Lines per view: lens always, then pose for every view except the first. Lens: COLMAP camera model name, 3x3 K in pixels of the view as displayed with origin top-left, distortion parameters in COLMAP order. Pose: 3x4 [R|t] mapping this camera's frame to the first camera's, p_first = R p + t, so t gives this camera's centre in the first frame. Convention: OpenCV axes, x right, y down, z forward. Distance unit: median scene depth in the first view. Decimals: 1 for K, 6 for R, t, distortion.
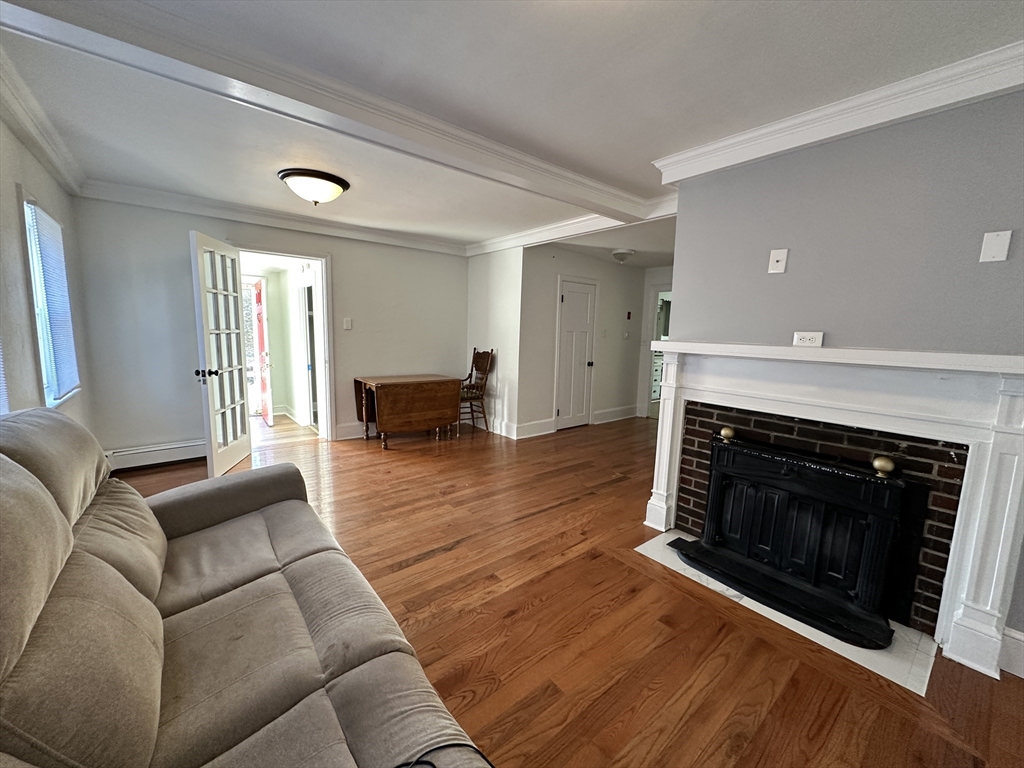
lens RADIAL K [[406.1, 0, 512.0], [0, 406.1, 384.0], [0, 0, 1]] dist [-0.002396, -0.000055]
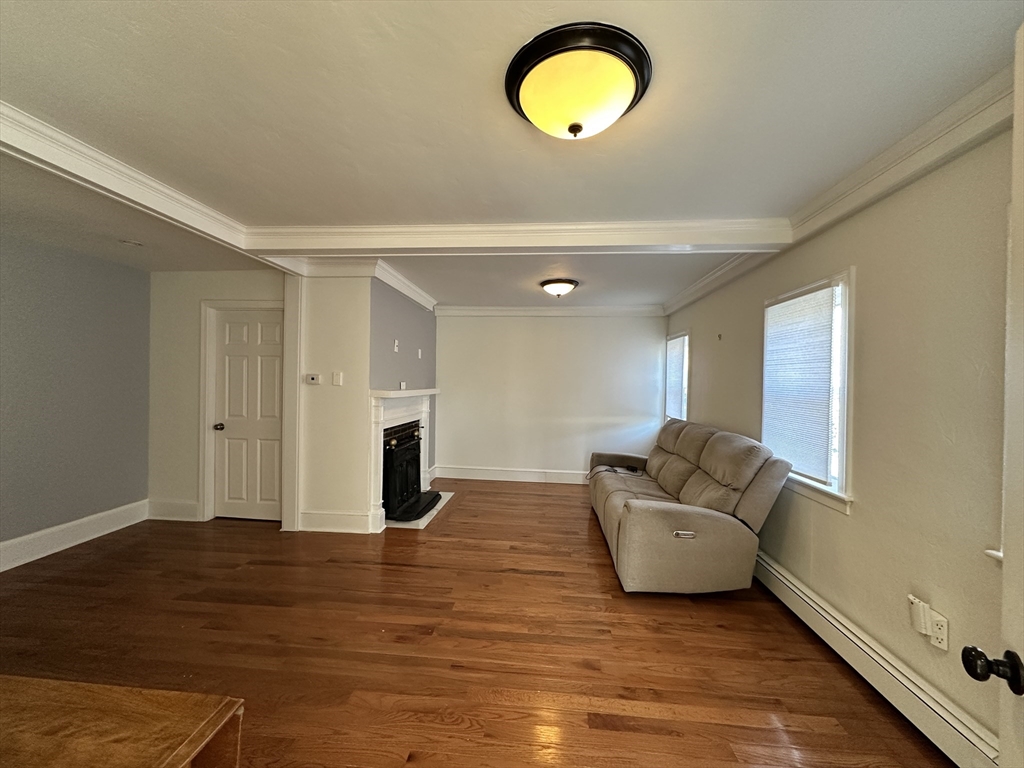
lens RADIAL K [[406.1, 0, 512.0], [0, 406.1, 384.0], [0, 0, 1]] dist [-0.002396, -0.000055]
pose [[-0.714892, -0.043724, 0.697867, -1.025141], [0.055057, 0.991424, 0.118518, -0.303770], [-0.697064, 0.123150, -0.706354, 1.884991]]
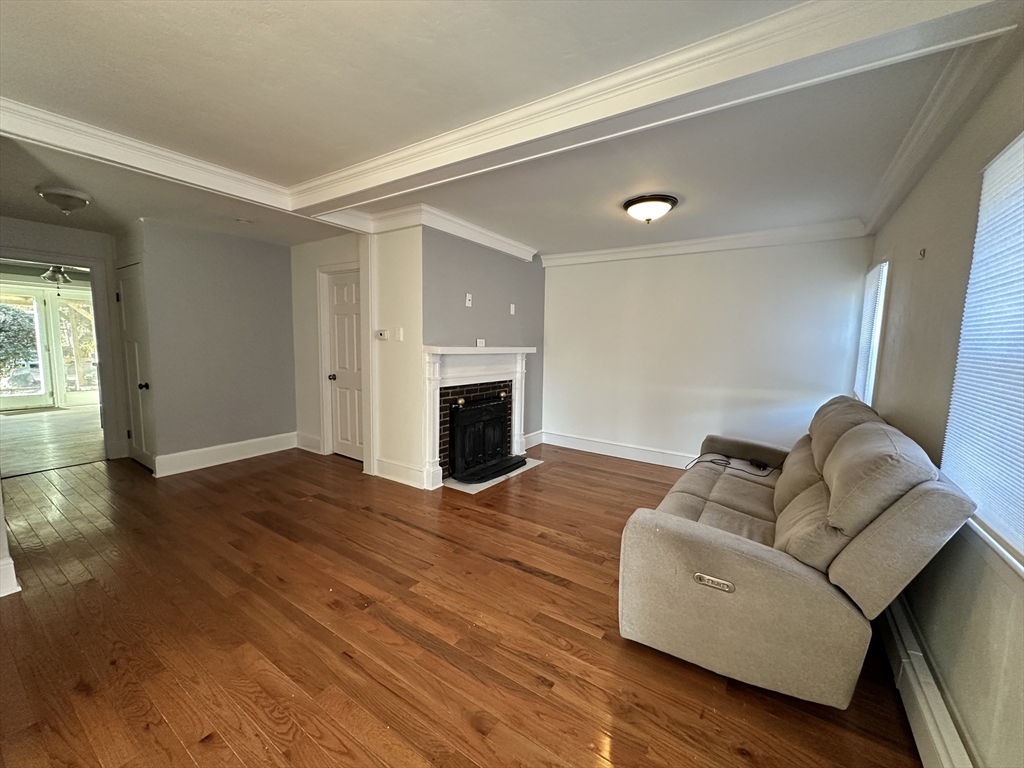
lens RADIAL K [[406.1, 0, 512.0], [0, 406.1, 384.0], [0, 0, 1]] dist [-0.002396, -0.000055]
pose [[-0.291280, -0.131637, 0.947538, -1.101195], [0.095773, 0.981498, 0.165796, -0.205079], [-0.951832, 0.139042, -0.273283, 1.286150]]
